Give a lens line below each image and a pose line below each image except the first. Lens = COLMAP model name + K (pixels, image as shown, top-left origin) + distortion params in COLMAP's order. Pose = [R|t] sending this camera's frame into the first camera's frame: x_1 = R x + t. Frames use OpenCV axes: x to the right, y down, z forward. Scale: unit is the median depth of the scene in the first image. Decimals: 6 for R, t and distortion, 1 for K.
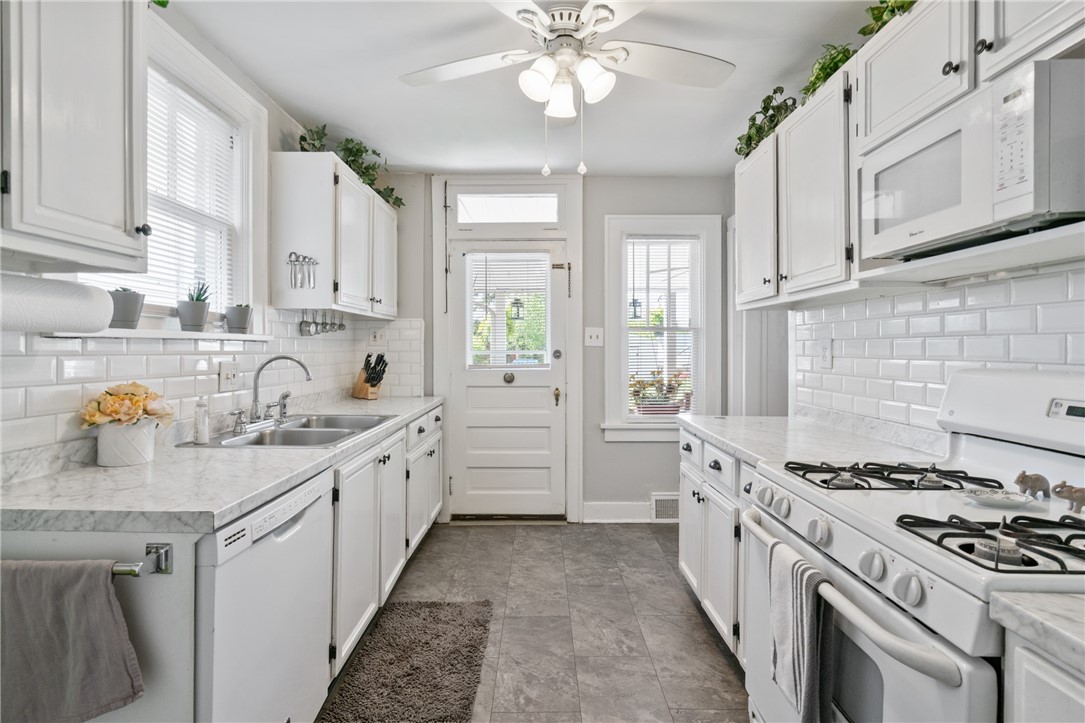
lens RADIAL K [[493.0, 0, 538.3], [0, 493.0, 354.2], [0, 0, 1]] dist [0.000719, -0.000336]
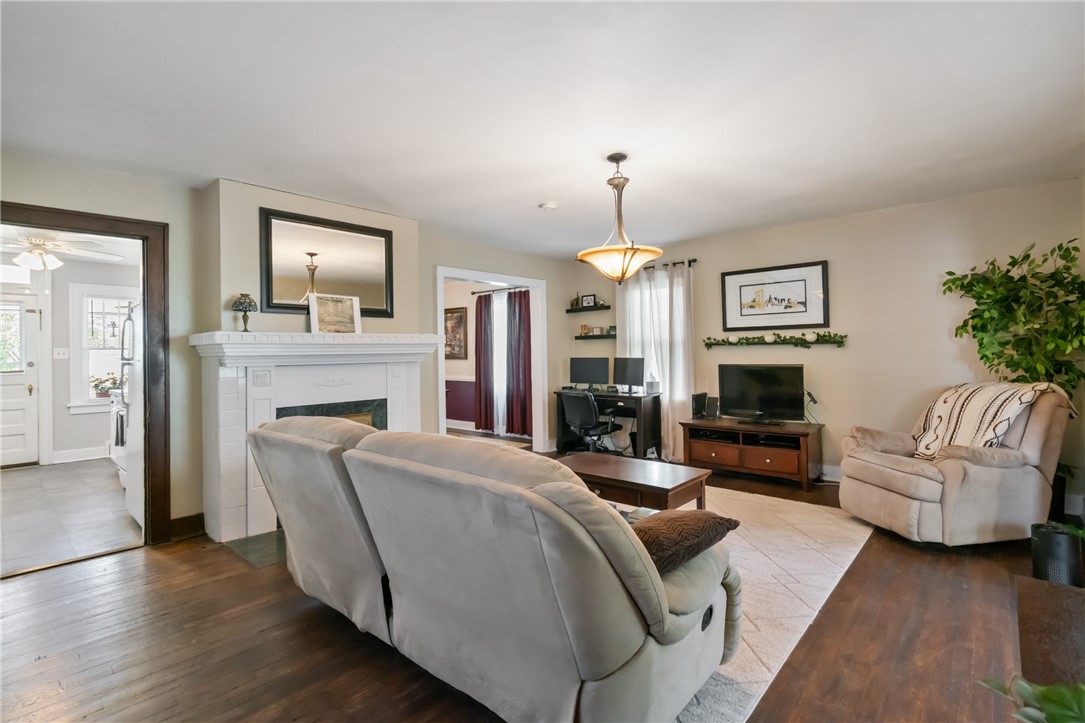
lens RADIAL K [[493.0, 0, 541.3], [0, 493.0, 352.4], [0, 0, 1]] dist [0.000719, -0.000336]
pose [[0.675980, -0.006419, 0.736892, -0.021568], [0.013902, 0.999895, -0.004043, -0.010078], [-0.736789, 0.012977, 0.675998, -1.377991]]
